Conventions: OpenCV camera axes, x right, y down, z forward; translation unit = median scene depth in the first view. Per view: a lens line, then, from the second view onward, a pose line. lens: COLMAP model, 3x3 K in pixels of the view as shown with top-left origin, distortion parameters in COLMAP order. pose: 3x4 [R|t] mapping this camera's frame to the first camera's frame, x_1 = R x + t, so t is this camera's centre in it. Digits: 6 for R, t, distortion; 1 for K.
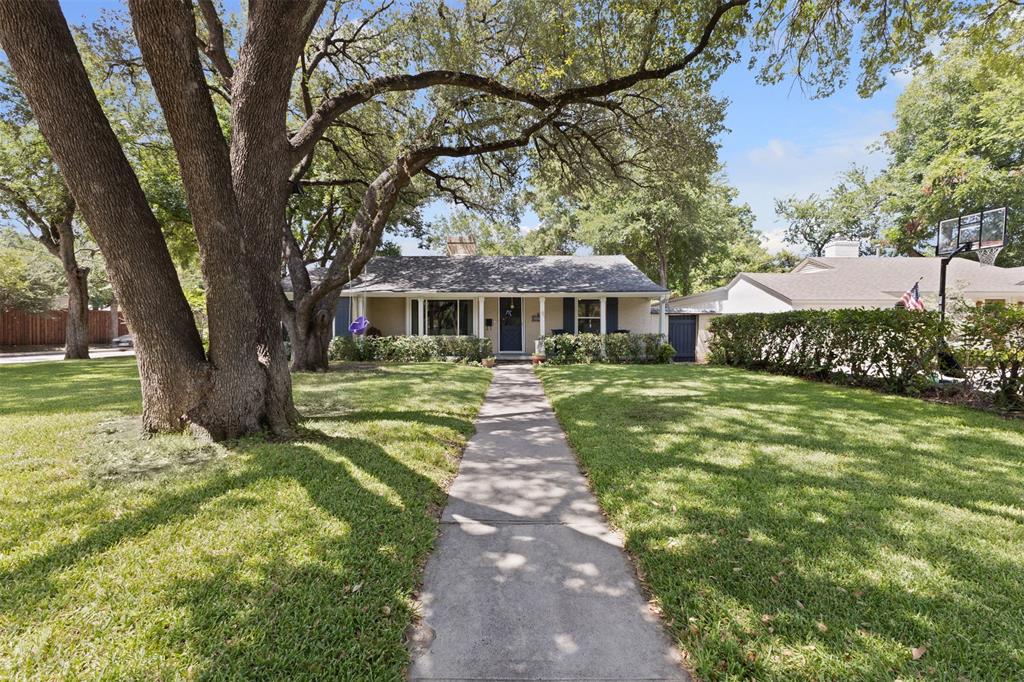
lens RADIAL K [[441.6, 0, 520.0], [0, 441.6, 341.1], [0, 0, 1]] dist [-0.000875, -0.000649]
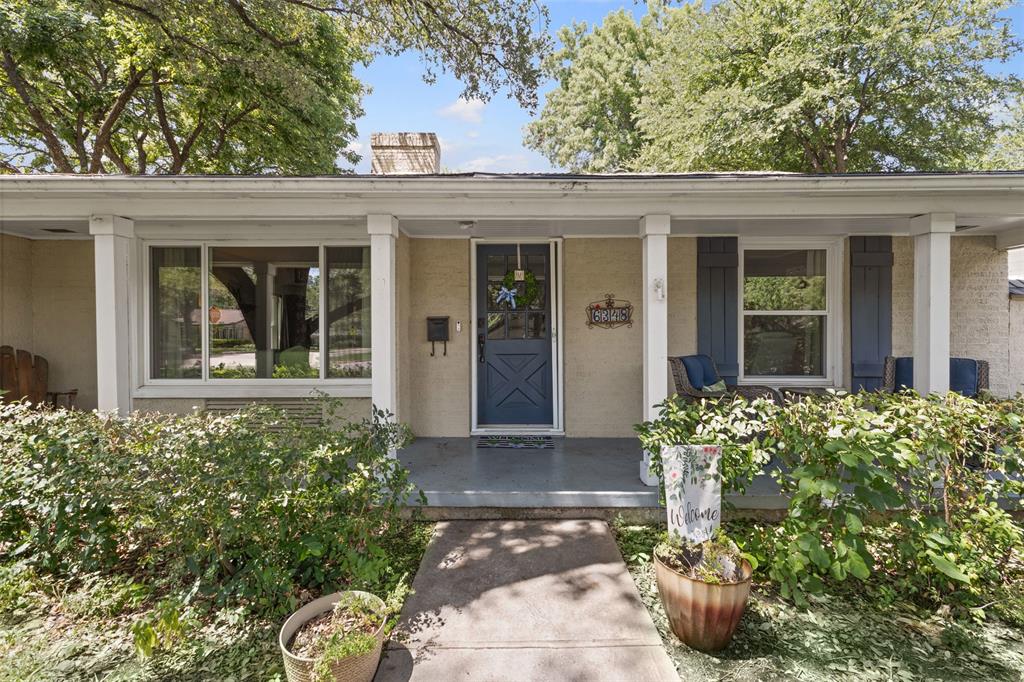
lens RADIAL K [[441.6, 0, 505.0], [0, 441.6, 340.8], [0, 0, 1]] dist [-0.000875, -0.000649]
pose [[0.999099, 0.001743, -0.042411, -0.014876], [-0.001920, 0.999990, -0.004146, -0.033372], [0.042403, 0.004224, 0.999092, 0.709894]]
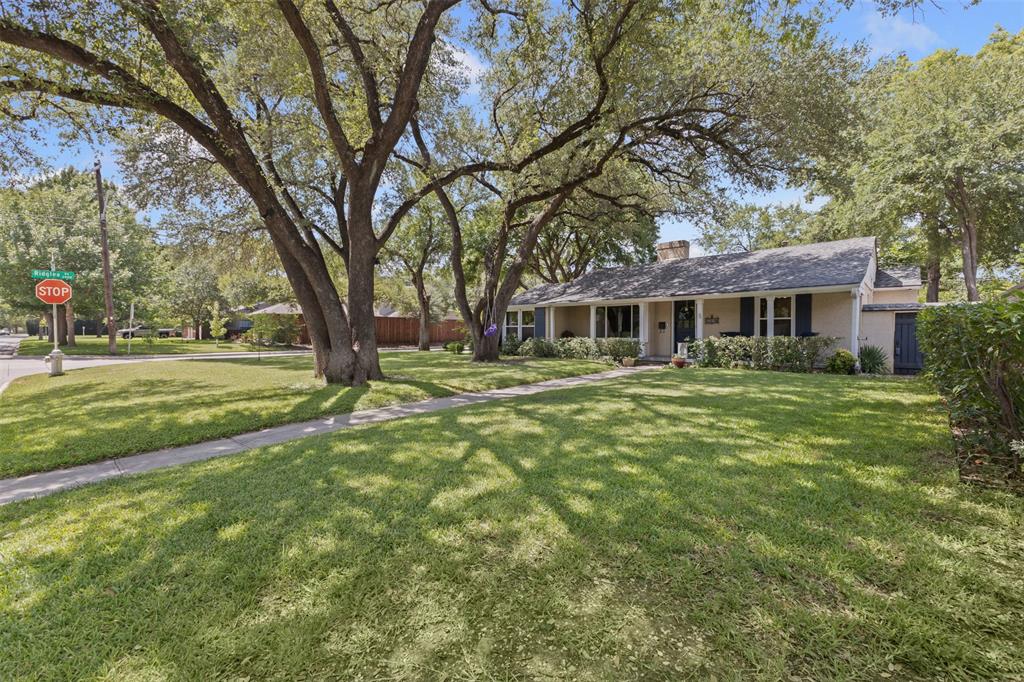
lens RADIAL K [[441.6, 0, 512.9], [0, 441.6, 340.7], [0, 0, 1]] dist [-0.000875, -0.000649]
pose [[0.729708, 0.013129, -0.683632, 0.384018], [-0.016216, 0.999867, 0.001893, -0.002524], [0.683566, 0.009705, 0.729824, -0.002937]]
